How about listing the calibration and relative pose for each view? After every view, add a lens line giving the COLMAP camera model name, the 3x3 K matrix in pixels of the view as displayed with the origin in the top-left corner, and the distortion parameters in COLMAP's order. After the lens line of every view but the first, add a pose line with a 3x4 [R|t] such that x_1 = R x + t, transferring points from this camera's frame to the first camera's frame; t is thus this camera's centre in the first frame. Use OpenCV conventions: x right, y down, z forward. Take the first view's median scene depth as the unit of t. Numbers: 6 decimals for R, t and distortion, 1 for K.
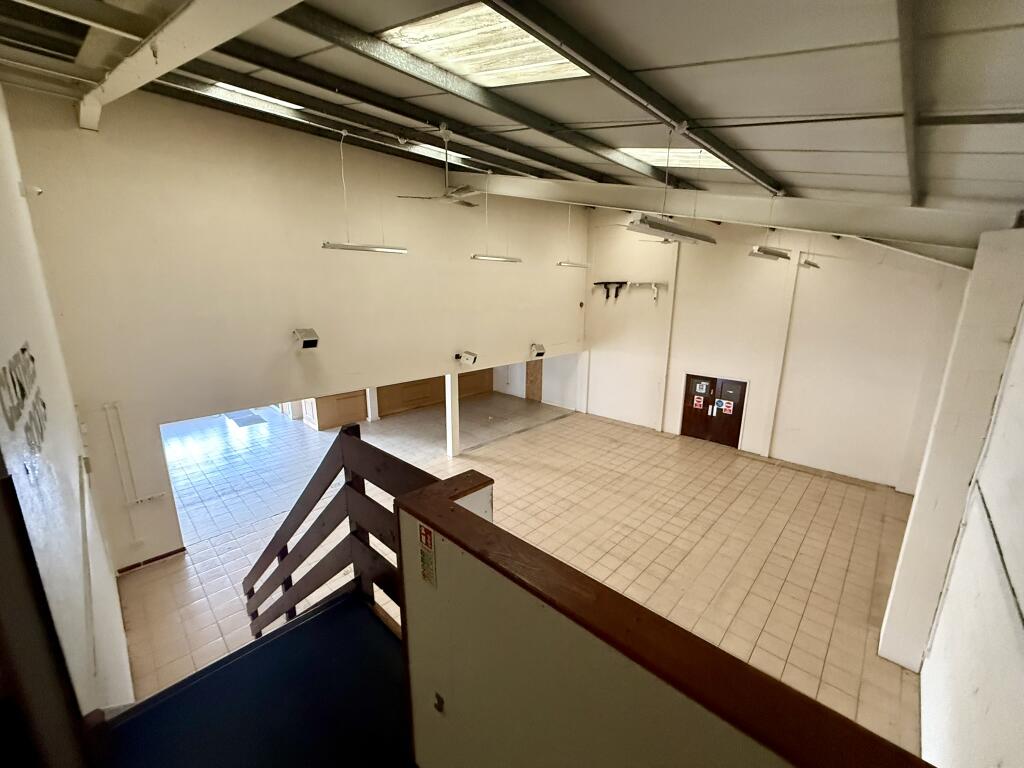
lens RADIAL K [[410.6, 0, 509.0], [0, 410.6, 376.4], [0, 0, 1]] dist [0.000182, -0.000289]
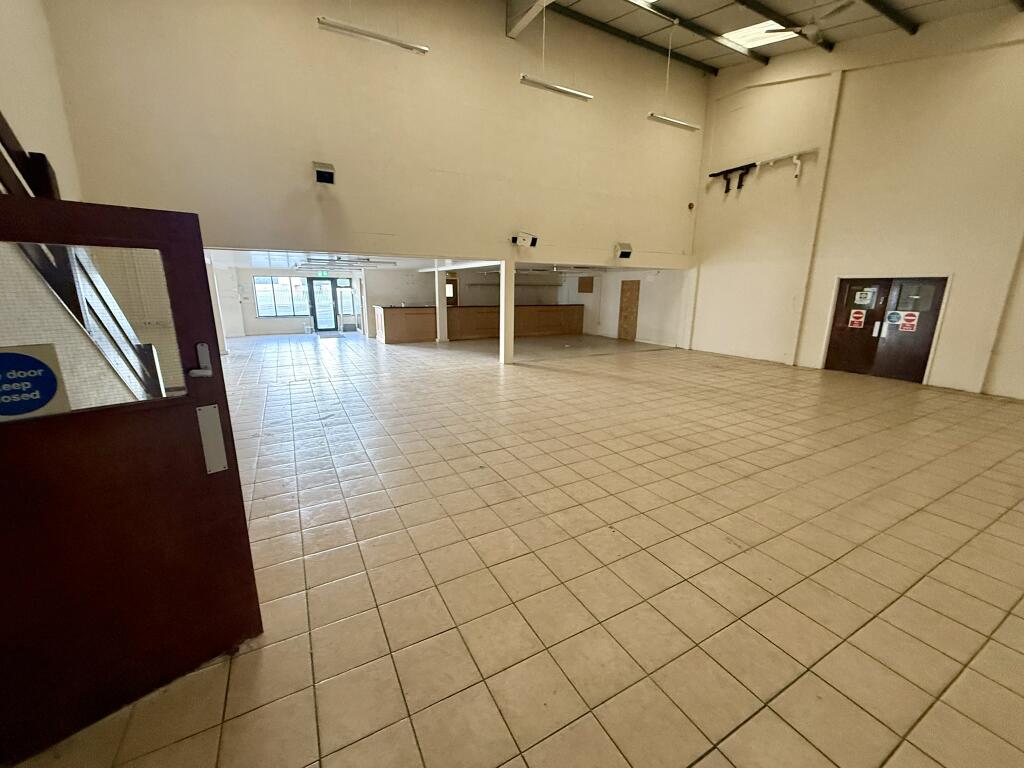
lens RADIAL K [[410.6, 0, 509.5], [0, 410.6, 377.9], [0, 0, 1]] dist [0.000182, -0.000289]
pose [[0.954701, 0.068642, -0.289542, 0.107842], [-0.067136, 0.997629, 0.015143, 0.187825], [0.289894, 0.004981, 0.957046, 0.166089]]
